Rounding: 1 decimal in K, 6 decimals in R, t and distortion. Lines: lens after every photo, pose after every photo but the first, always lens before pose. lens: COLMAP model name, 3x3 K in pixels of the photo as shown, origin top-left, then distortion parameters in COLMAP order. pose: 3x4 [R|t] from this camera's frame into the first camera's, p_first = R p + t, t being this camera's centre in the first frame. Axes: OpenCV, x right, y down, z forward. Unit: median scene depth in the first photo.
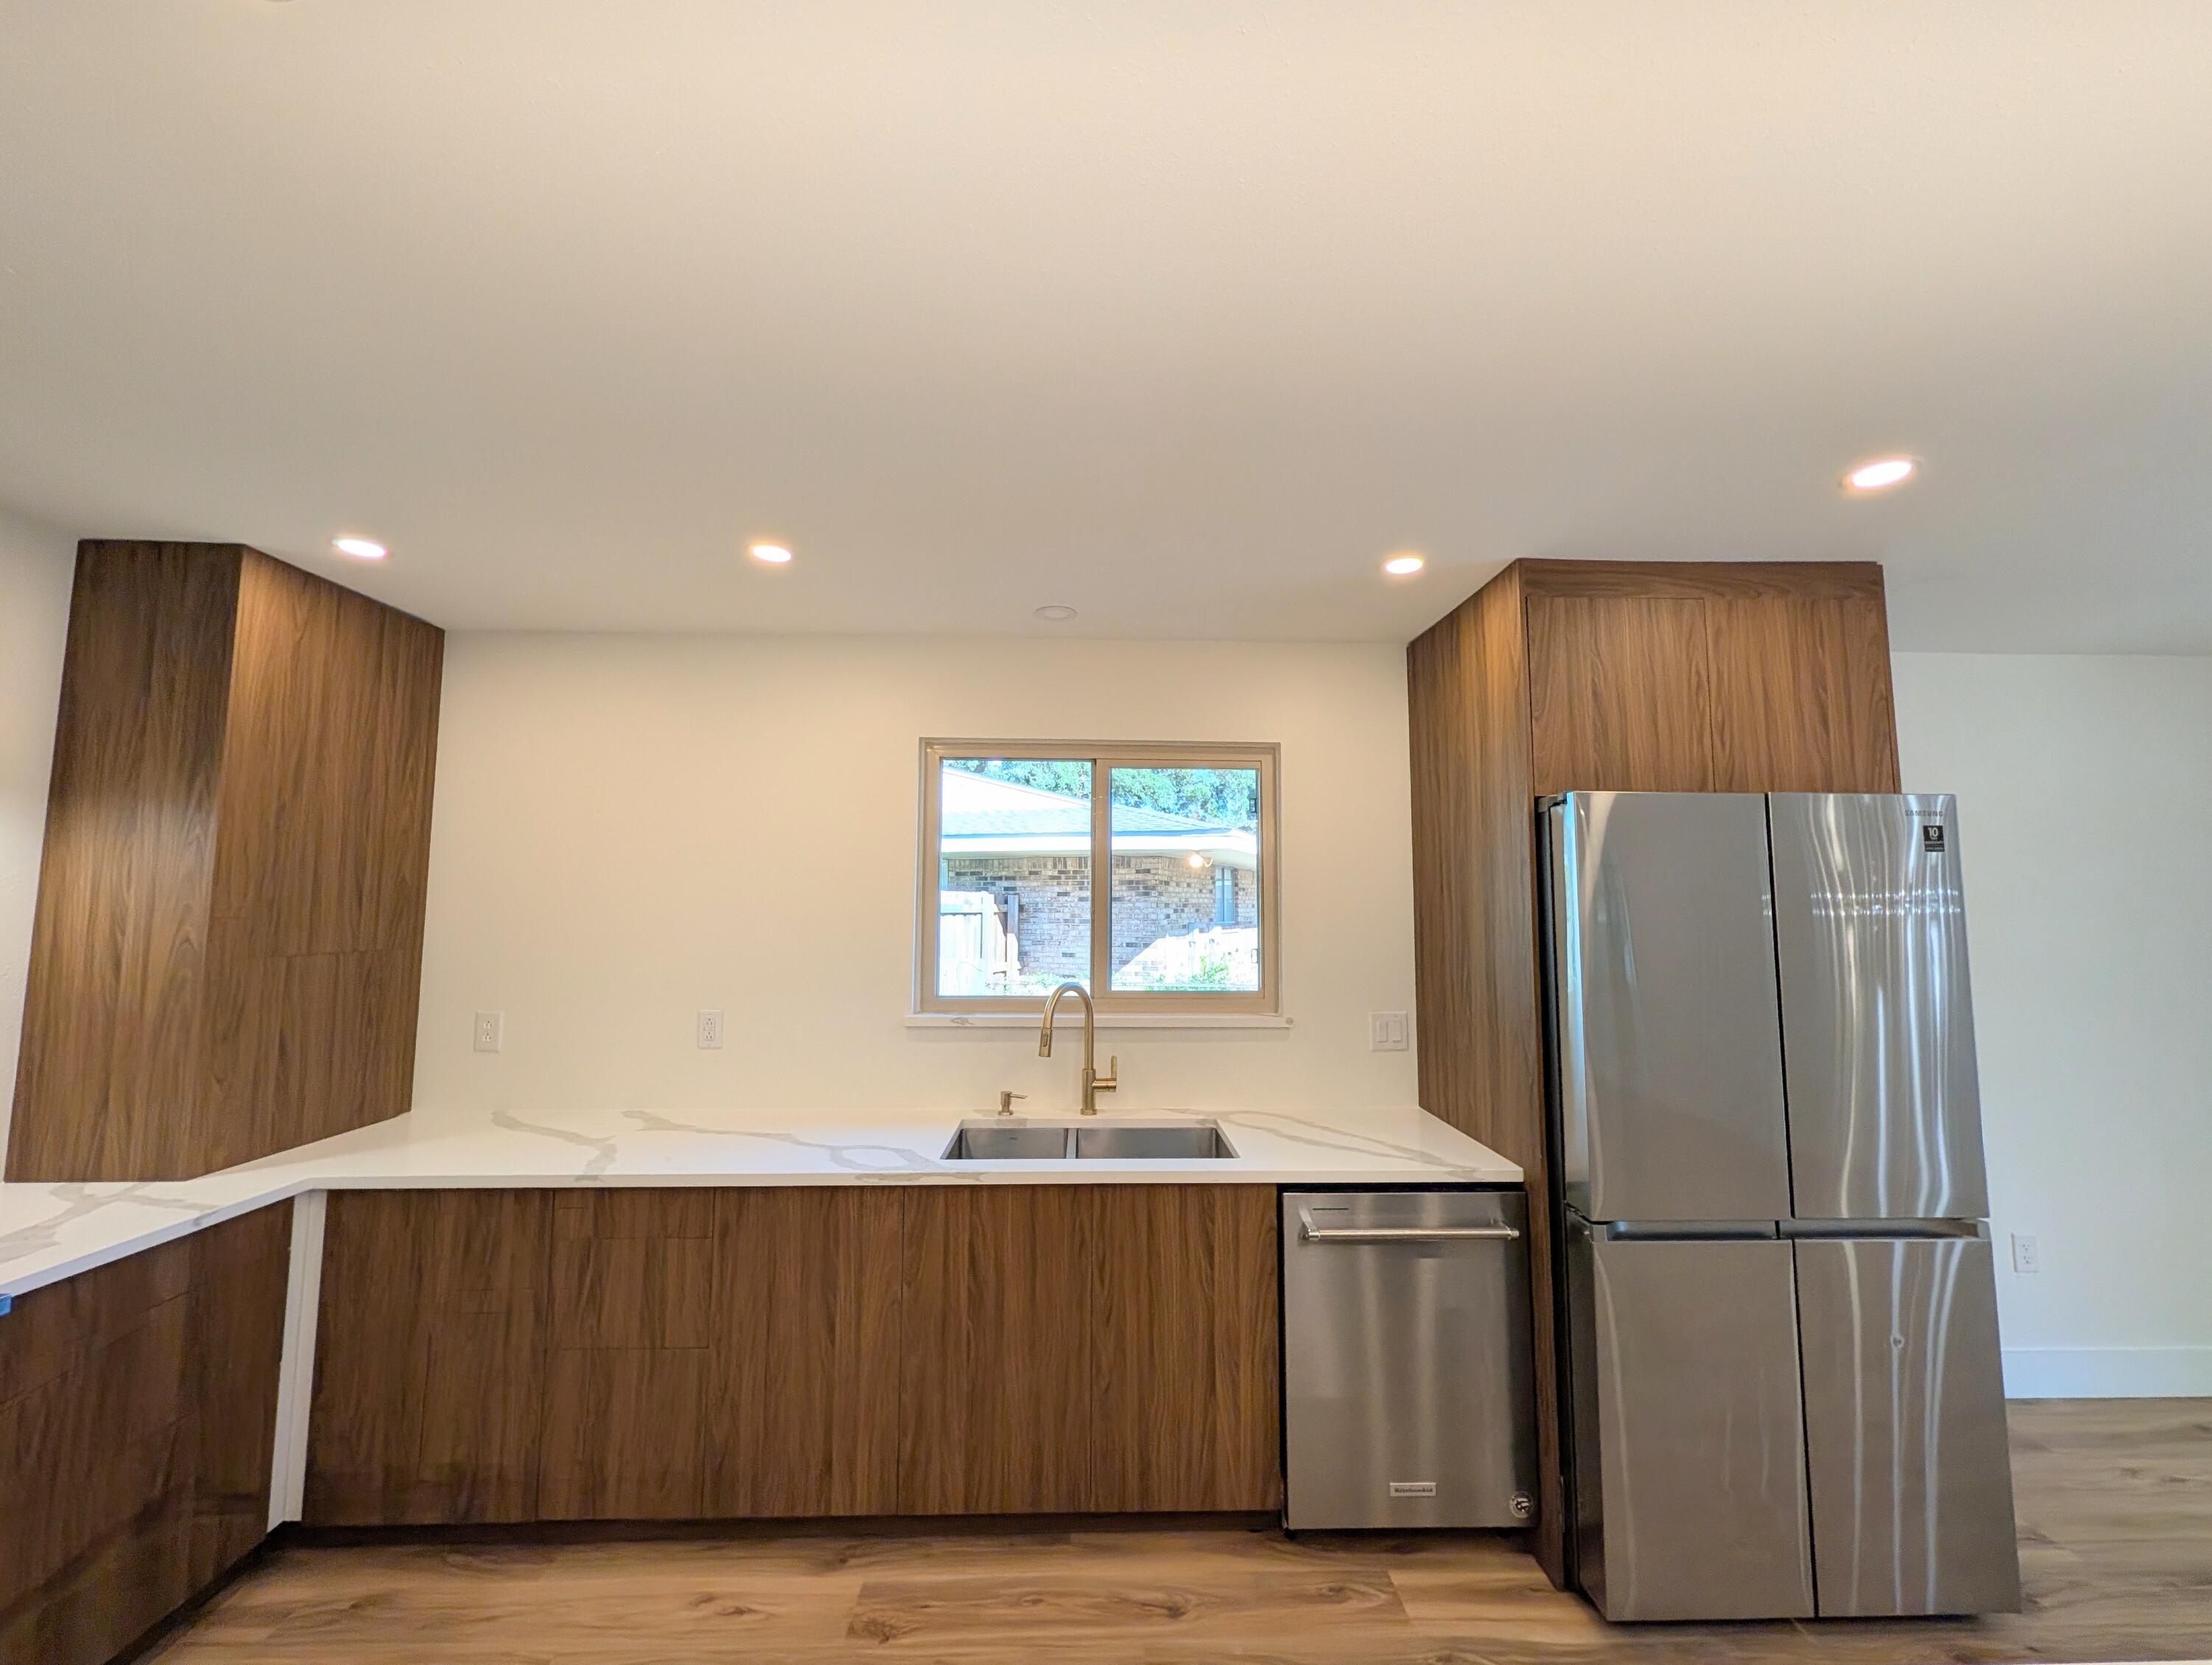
lens RADIAL K [[848.0, 0, 1109.4], [0, 848.0, 837.7], [0, 0, 1]] dist [-0.000045, 0.000068]
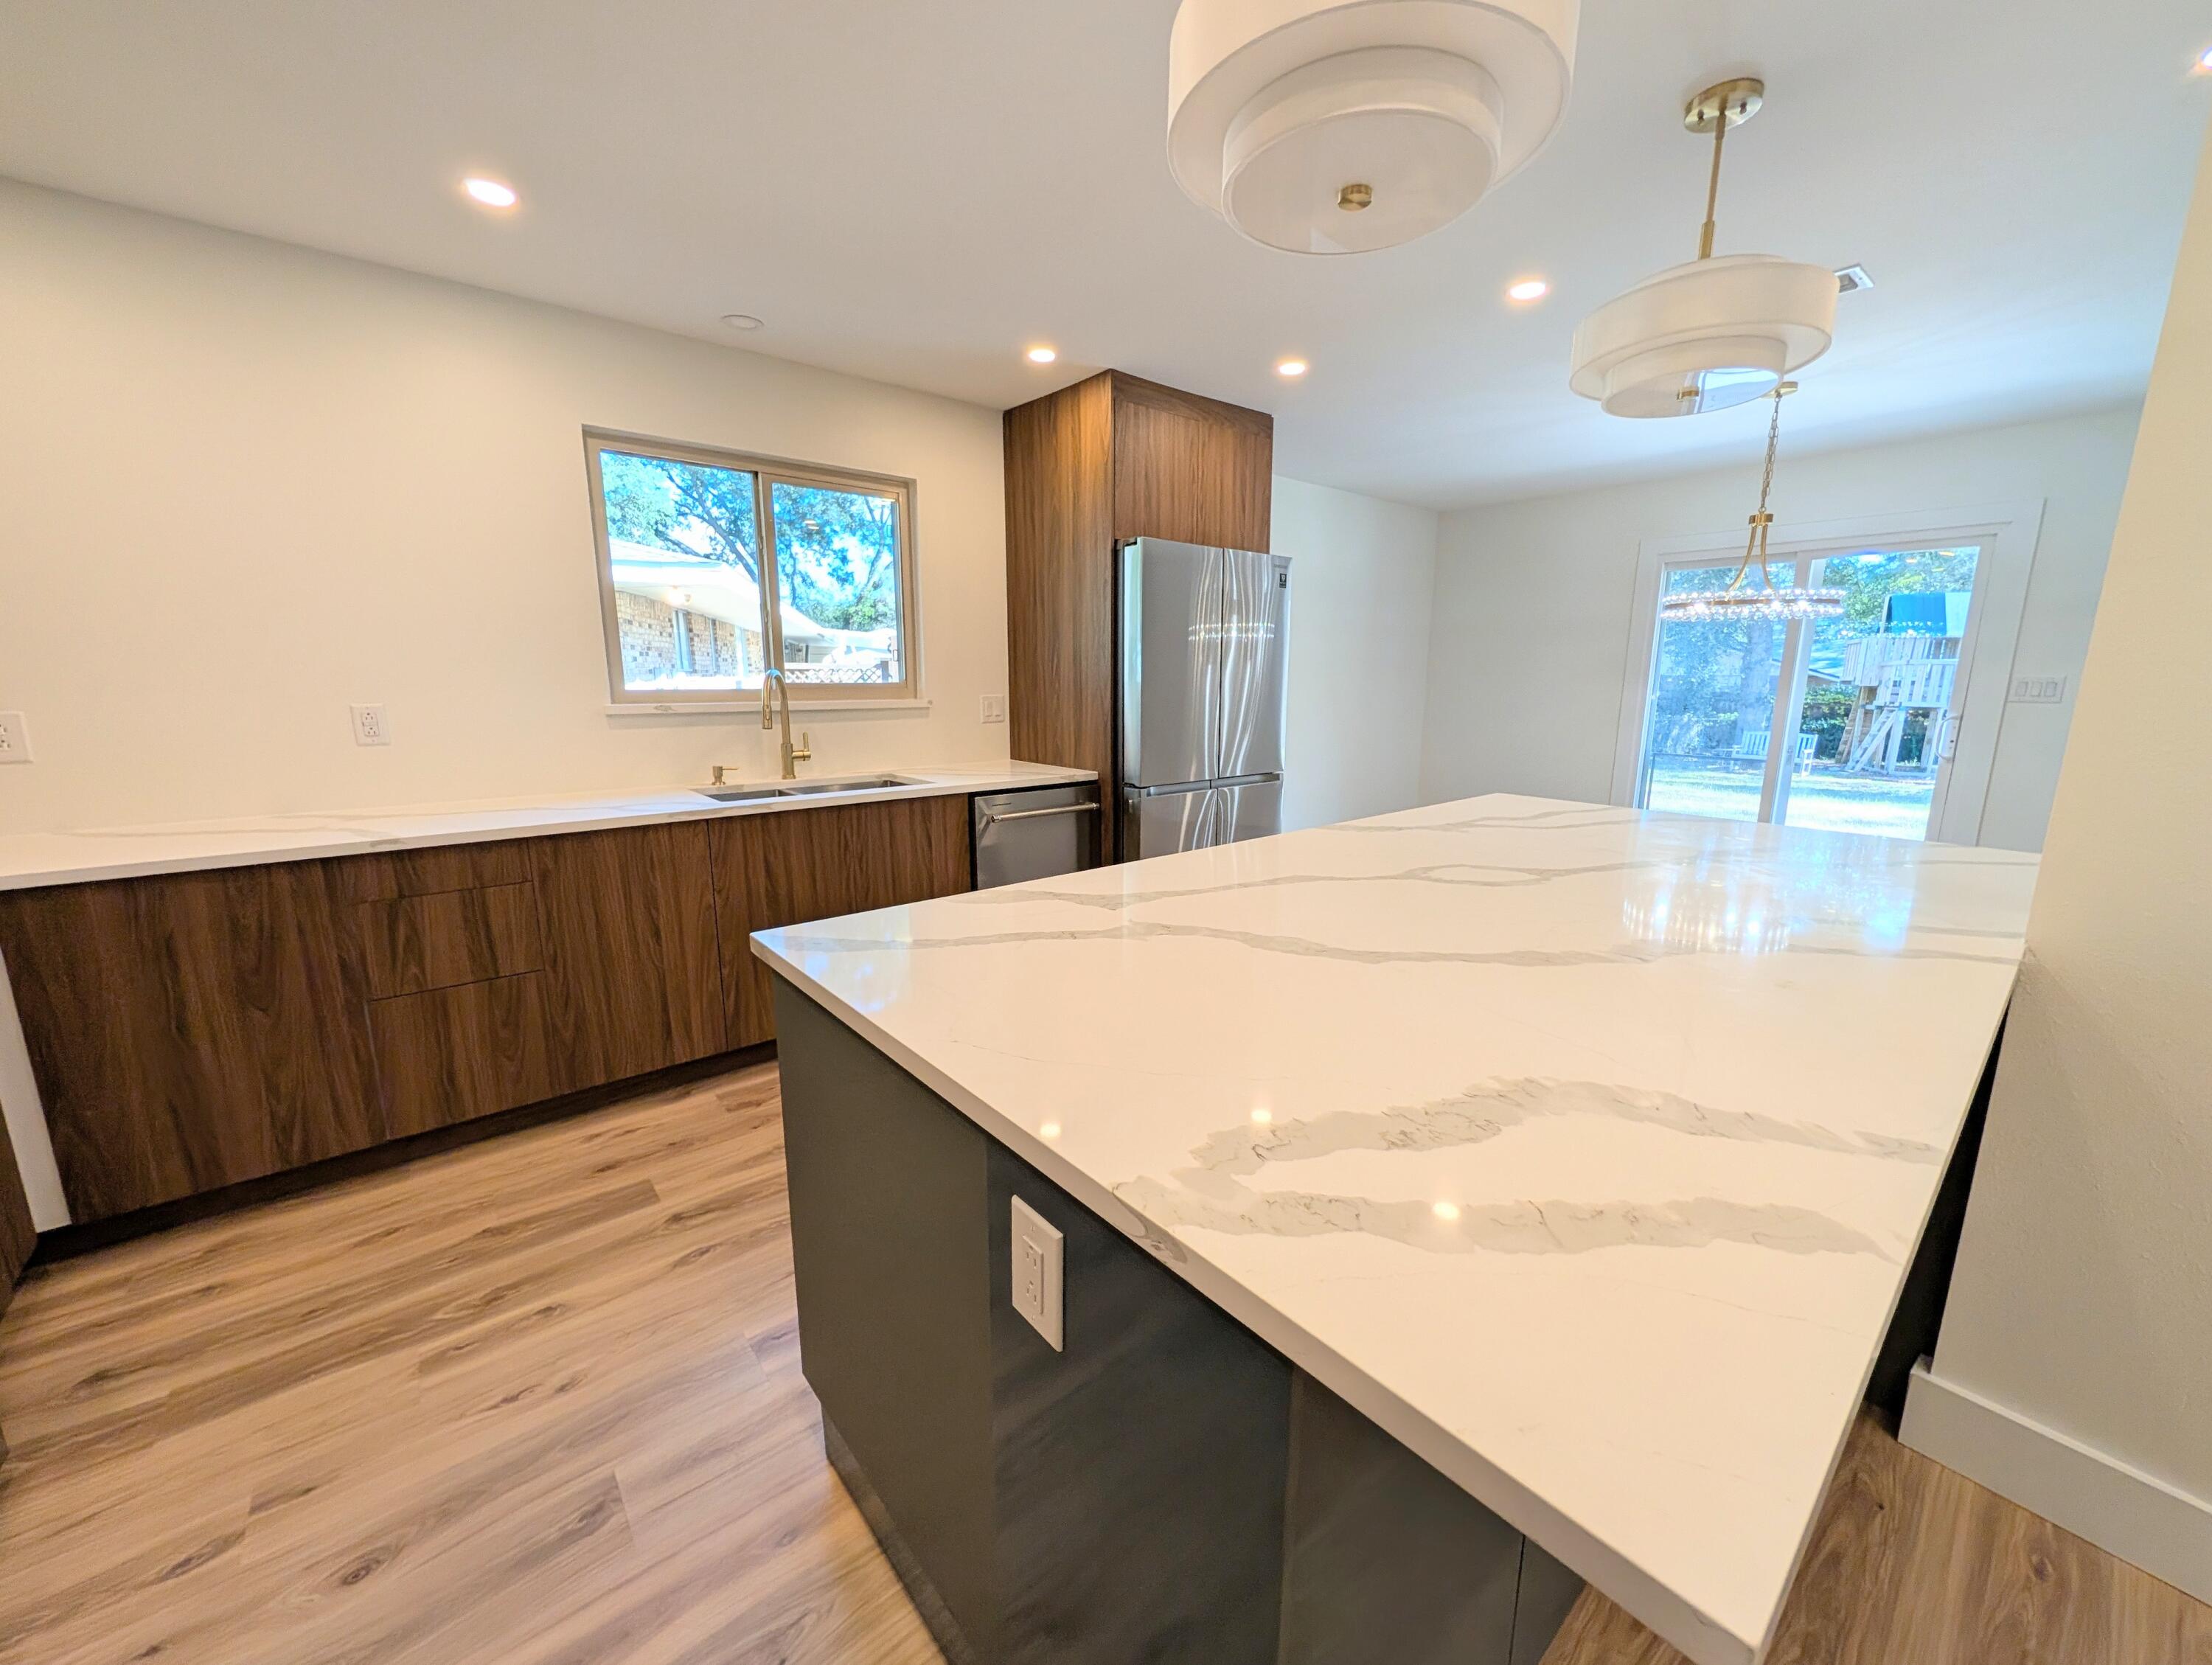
lens RADIAL K [[848.0, 0, 1109.4], [0, 848.0, 837.7], [0, 0, 1]] dist [-0.000045, 0.000068]
pose [[0.786087, -0.120899, 0.606178, -0.527905], [-0.049541, 0.965207, 0.256750, 0.083431], [-0.616128, -0.231858, 0.752747, -0.309756]]
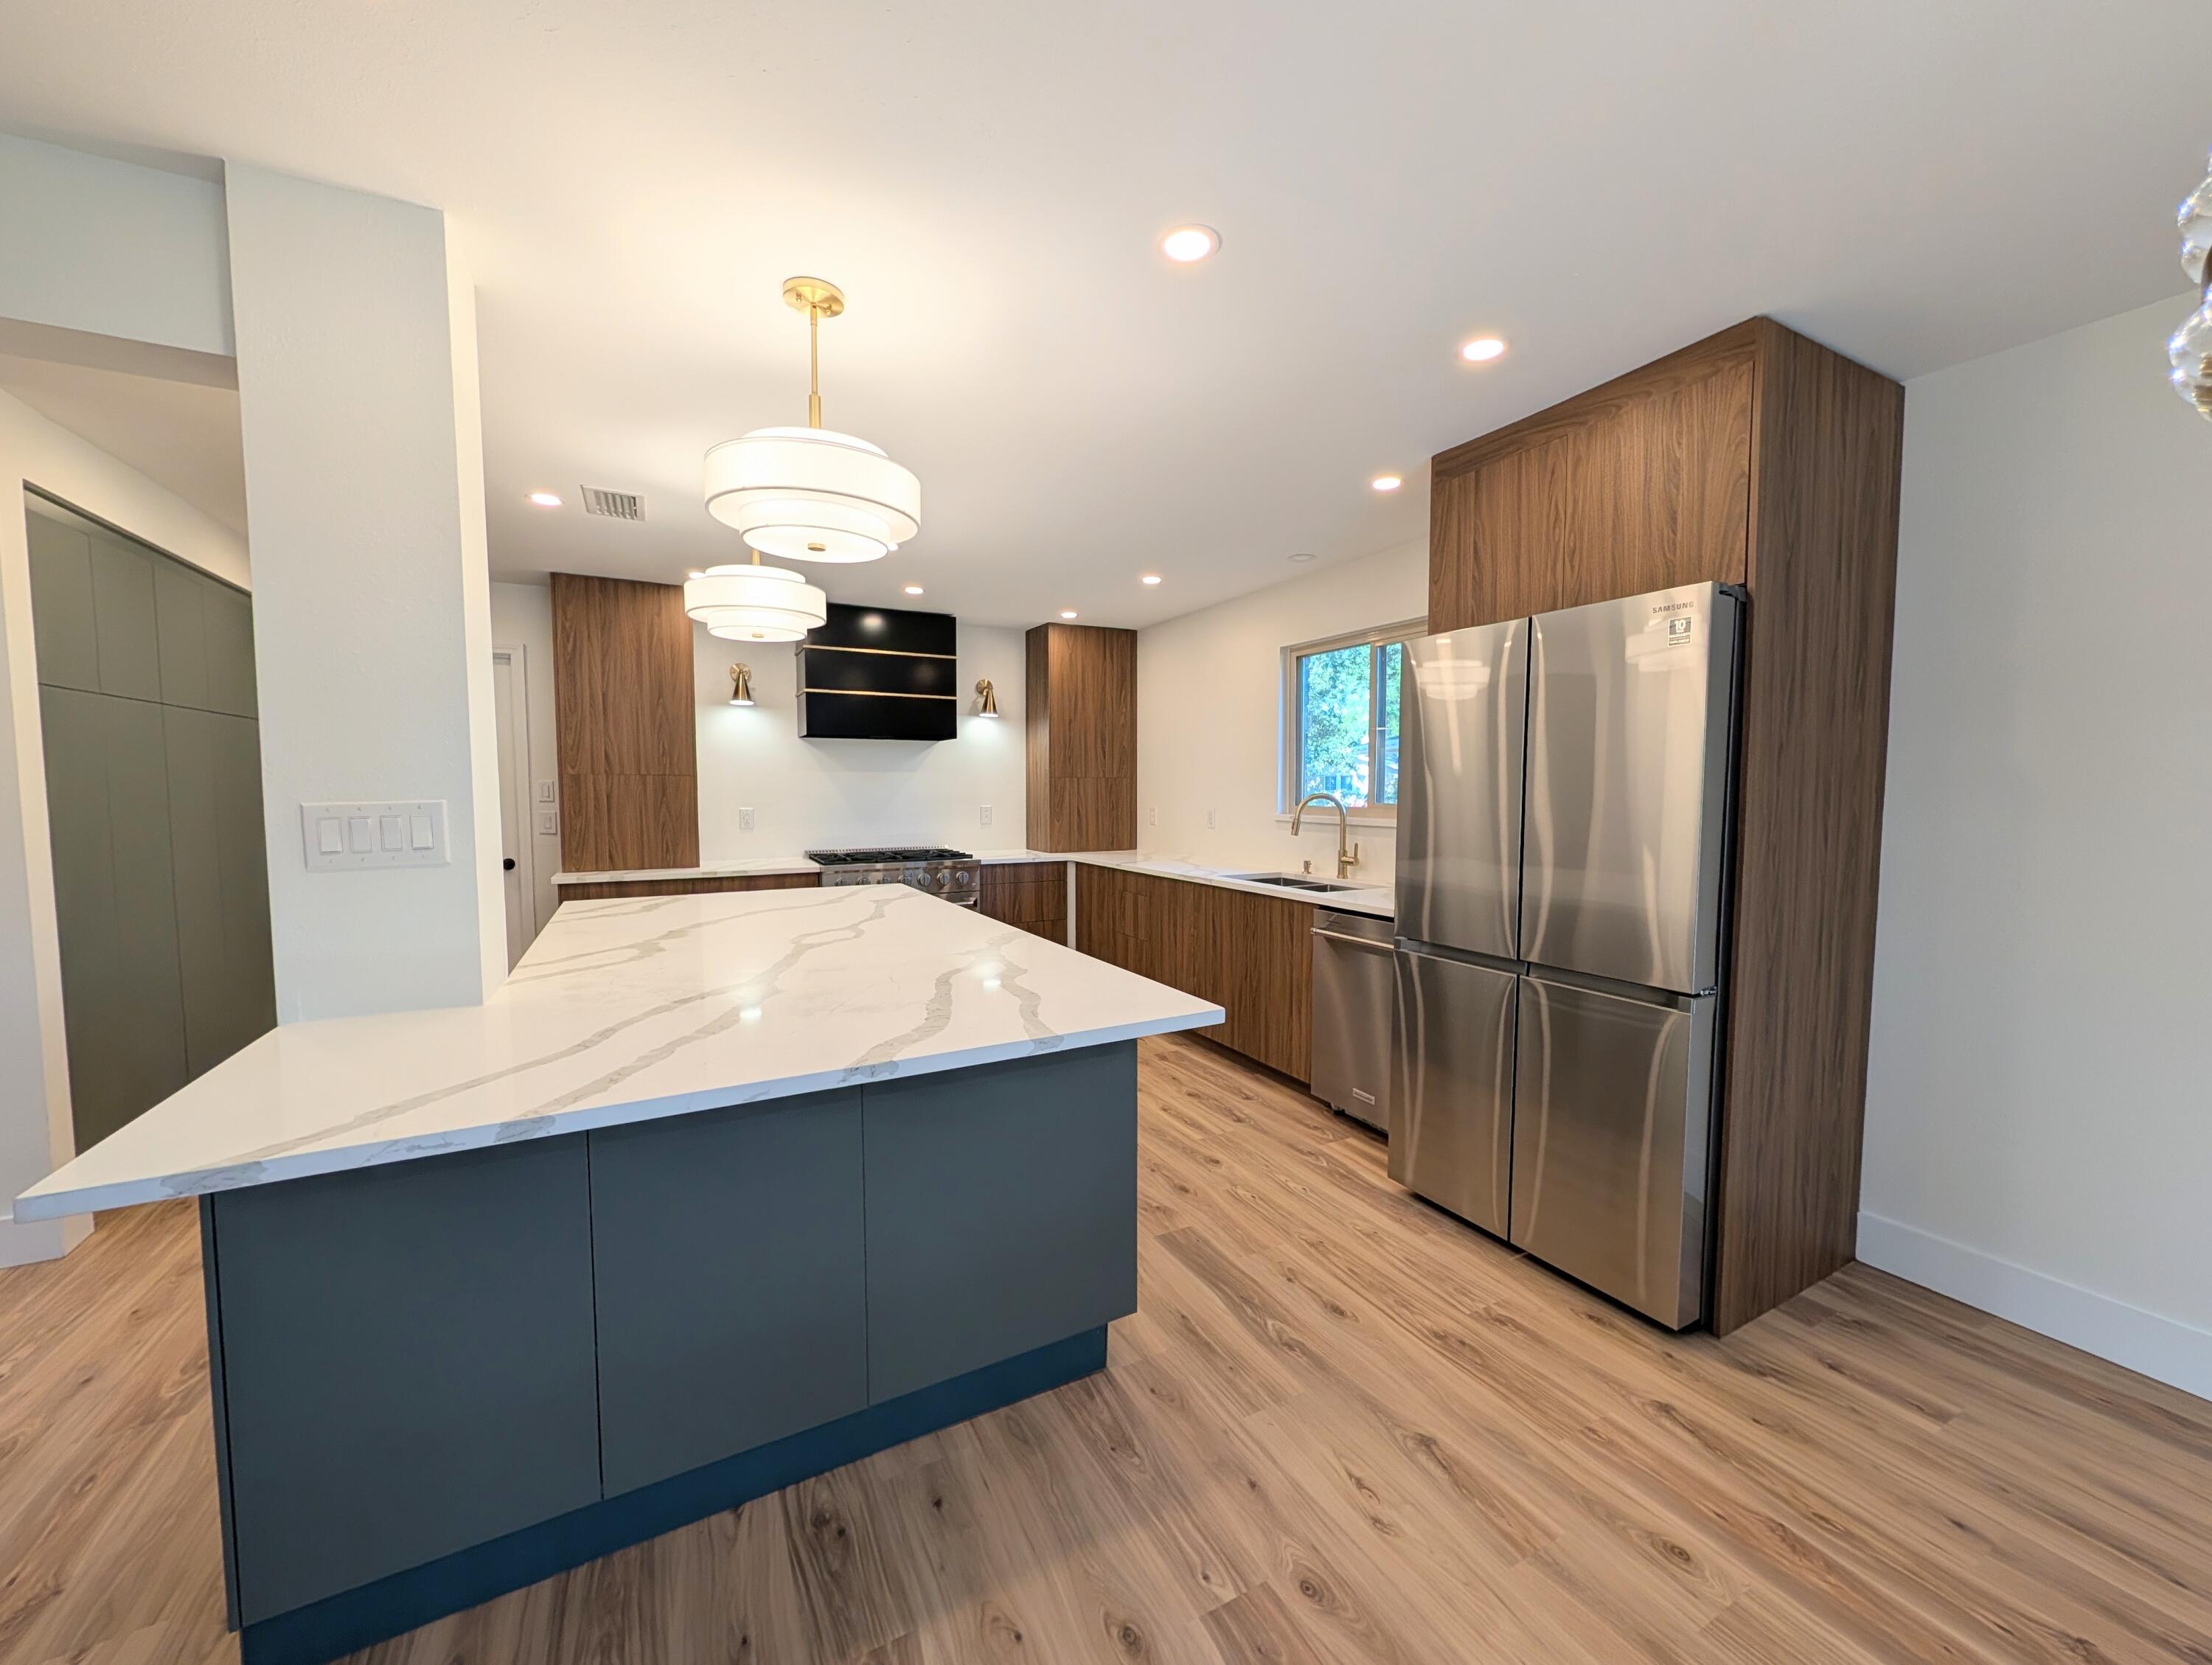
lens RADIAL K [[848.0, 0, 1109.4], [0, 848.0, 837.7], [0, 0, 1]] dist [-0.000045, 0.000068]
pose [[0.443153, 0.050071, -0.895046, 1.482111], [0.075803, 0.992770, 0.093069, 0.093259], [0.893235, -0.109091, 0.436154, -0.070054]]
